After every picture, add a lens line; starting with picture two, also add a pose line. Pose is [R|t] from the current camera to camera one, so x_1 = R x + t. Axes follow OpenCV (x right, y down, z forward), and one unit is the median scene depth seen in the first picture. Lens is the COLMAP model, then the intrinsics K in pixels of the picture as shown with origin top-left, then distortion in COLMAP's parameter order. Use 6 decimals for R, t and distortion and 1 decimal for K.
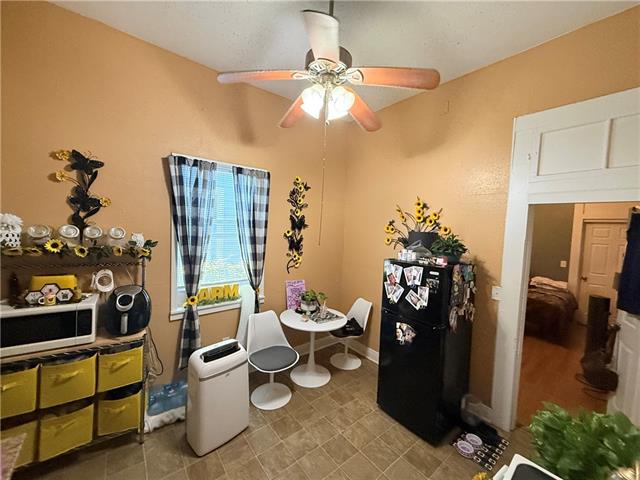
lens RADIAL K [[256.5, 0, 320.0], [0, 256.5, 240.0], [0, 0, 1]] dist [-0.000268, -0.000111]
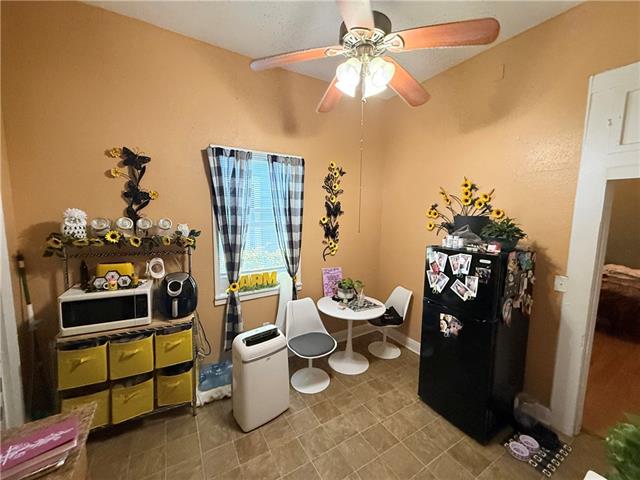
lens RADIAL K [[256.5, 0, 320.0], [0, 256.5, 240.0], [0, 0, 1]] dist [-0.000268, -0.000111]
pose [[0.990371, -0.011194, -0.137989, -0.004954], [0.018322, 0.998556, 0.050500, -0.002120], [0.137224, -0.052542, 0.989146, 0.026842]]
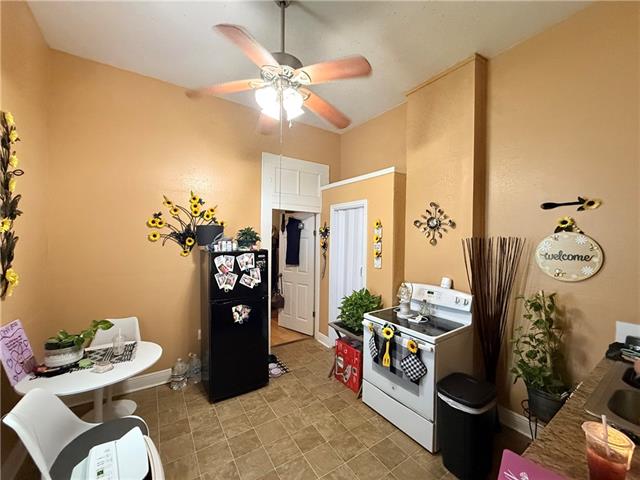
lens RADIAL K [[256.5, 0, 320.0], [0, 256.5, 240.0], [0, 0, 1]] dist [-0.000268, -0.000111]
pose [[0.082213, -0.045674, 0.995568, -0.764514], [0.043586, 0.998158, 0.042193, 0.004353], [-0.995661, 0.039924, 0.084052, 0.538824]]
